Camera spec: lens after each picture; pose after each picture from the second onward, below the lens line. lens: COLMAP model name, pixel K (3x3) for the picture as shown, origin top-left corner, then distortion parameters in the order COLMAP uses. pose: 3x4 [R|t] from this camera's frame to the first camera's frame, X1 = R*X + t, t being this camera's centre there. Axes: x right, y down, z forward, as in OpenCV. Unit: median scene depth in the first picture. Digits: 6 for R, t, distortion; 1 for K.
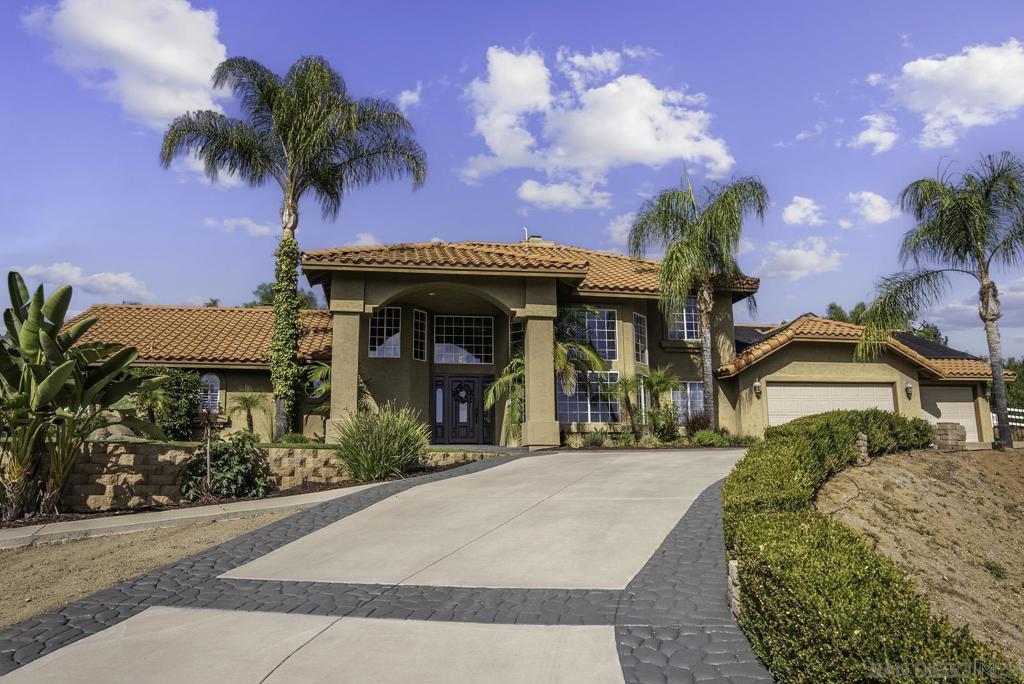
lens RADIAL K [[762.8, 0, 512.0], [0, 762.8, 342.0], [0, 0, 1]] dist [-0.062545, 0.000386]
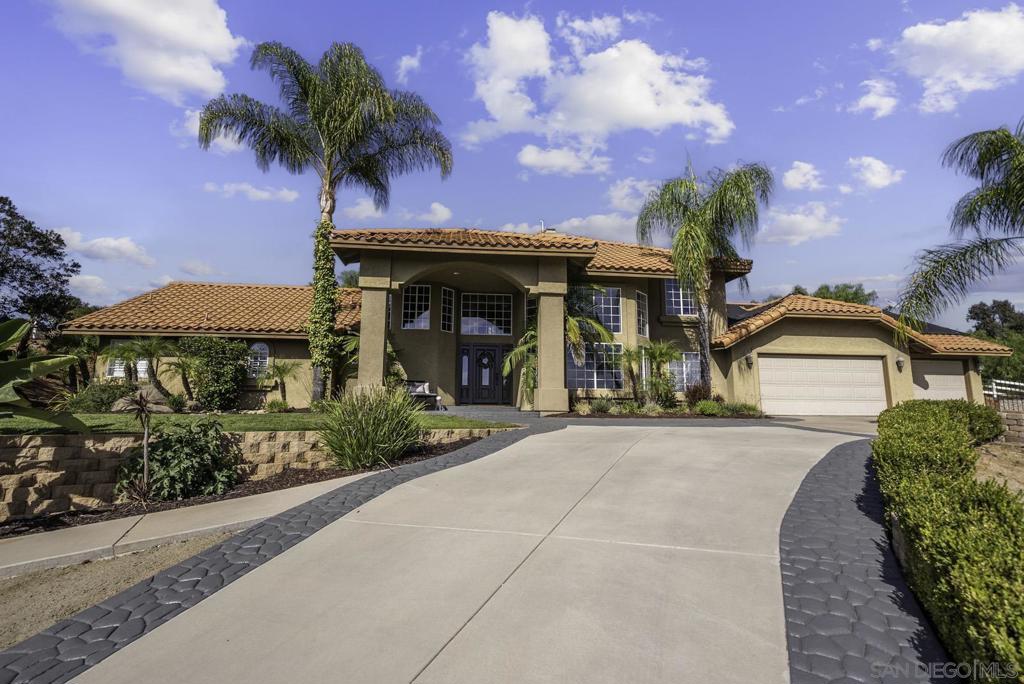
lens RADIAL K [[485.5, 0, 512.0], [0, 485.5, 342.0], [0, 0, 1]] dist [0.021988, -0.000205]
pose [[0.998425, 0.008799, -0.055413, 0.018397], [-0.005875, 0.998593, 0.052709, 0.000207], [0.055799, -0.052300, 0.997071, 0.289073]]
